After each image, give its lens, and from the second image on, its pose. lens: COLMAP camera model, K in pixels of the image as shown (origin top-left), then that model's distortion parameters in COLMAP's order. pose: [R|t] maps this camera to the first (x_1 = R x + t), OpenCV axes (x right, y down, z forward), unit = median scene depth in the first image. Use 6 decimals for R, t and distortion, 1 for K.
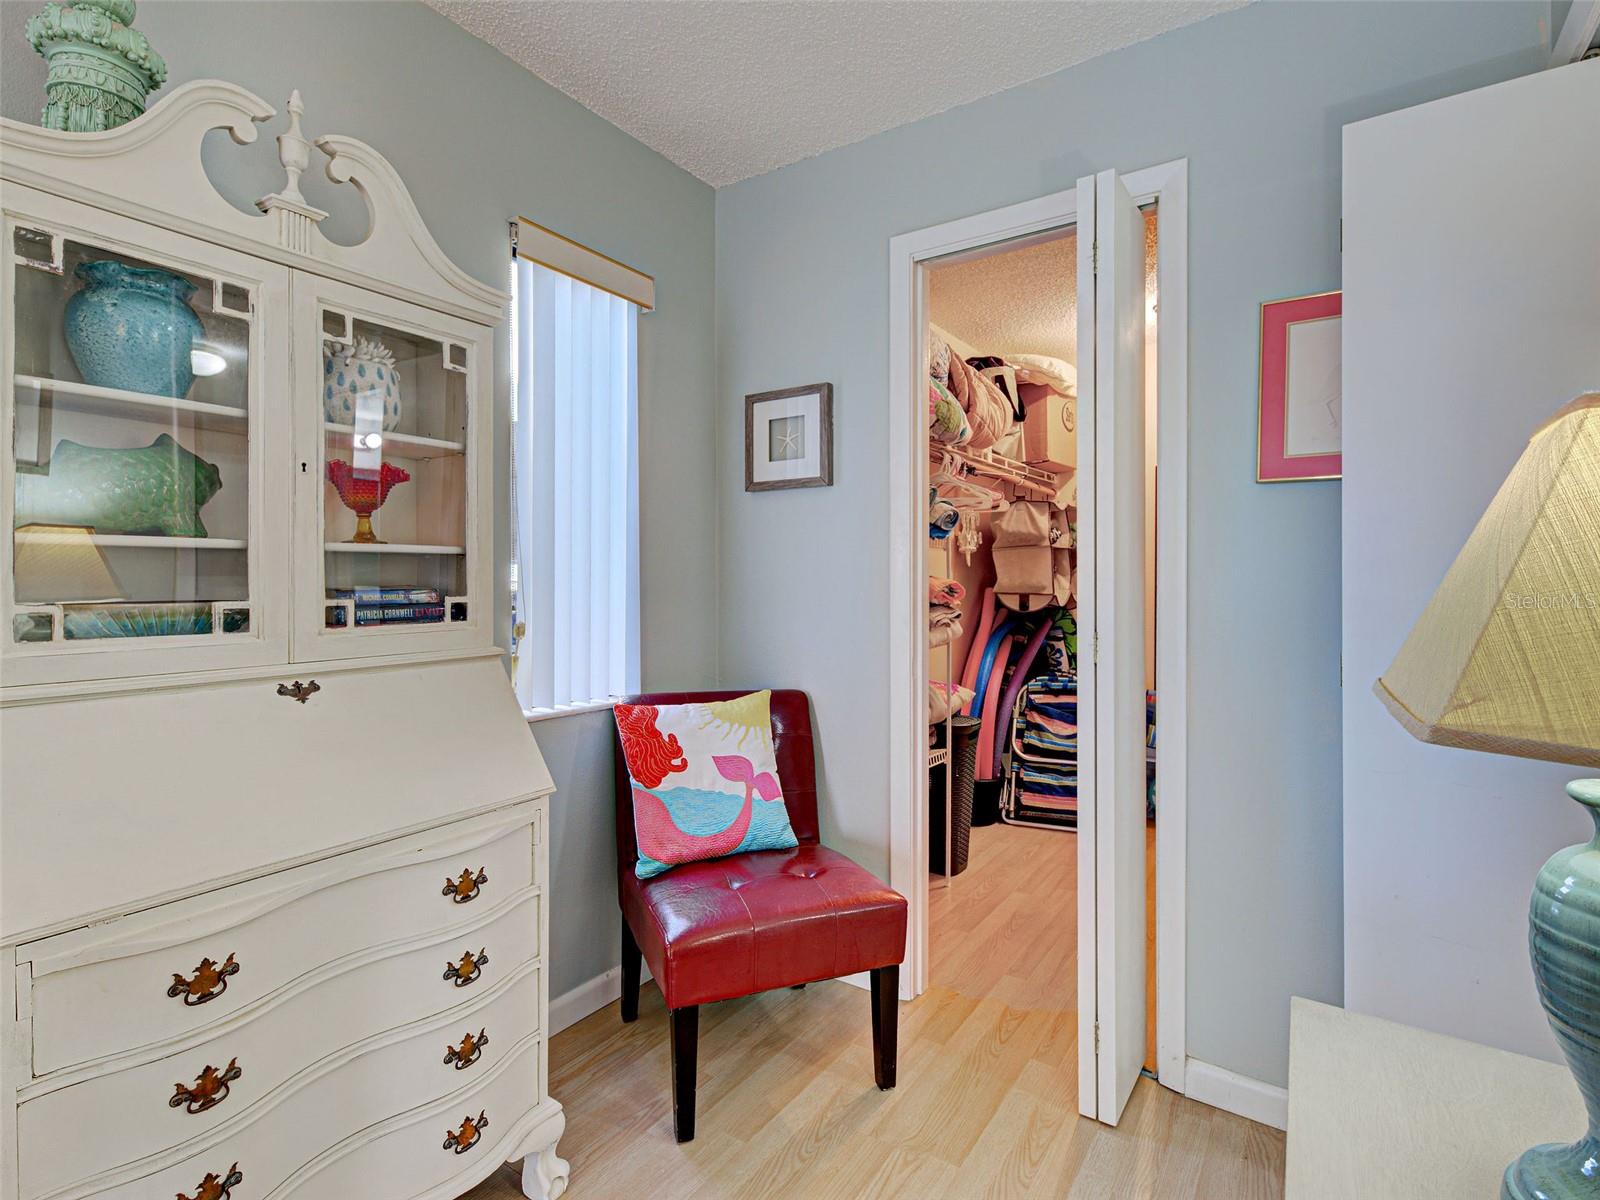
lens RADIAL K [[800.4, 0, 786.9], [0, 800.4, 589.4], [0, 0, 1]] dist [0.005959, -0.003346]
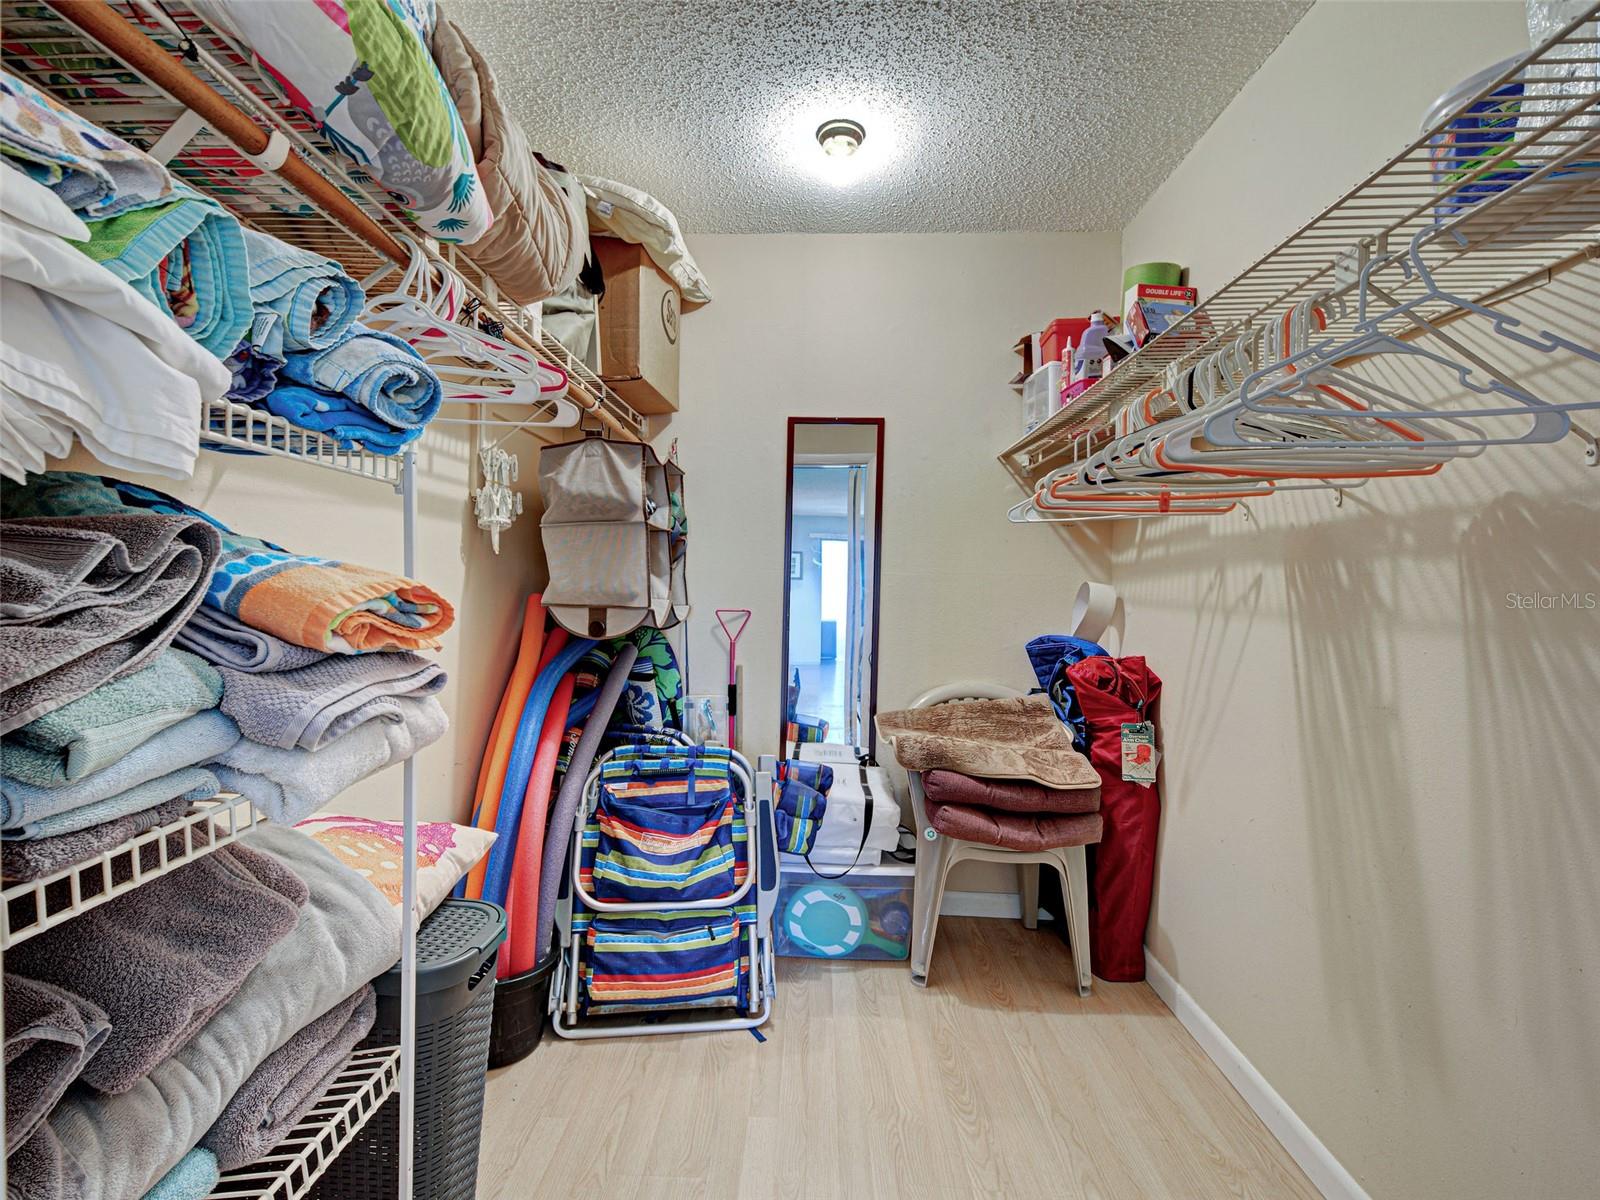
lens RADIAL K [[772.2, 0, 787.5], [0, 772.2, 595.5], [0, 0, 1]] dist [0.001054, 0.002482]
pose [[0.848582, 0.008947, 0.528988, 0.124140], [-0.011784, 0.999929, 0.001990, -0.004779], [-0.528932, -0.007922, 0.848627, 0.475376]]
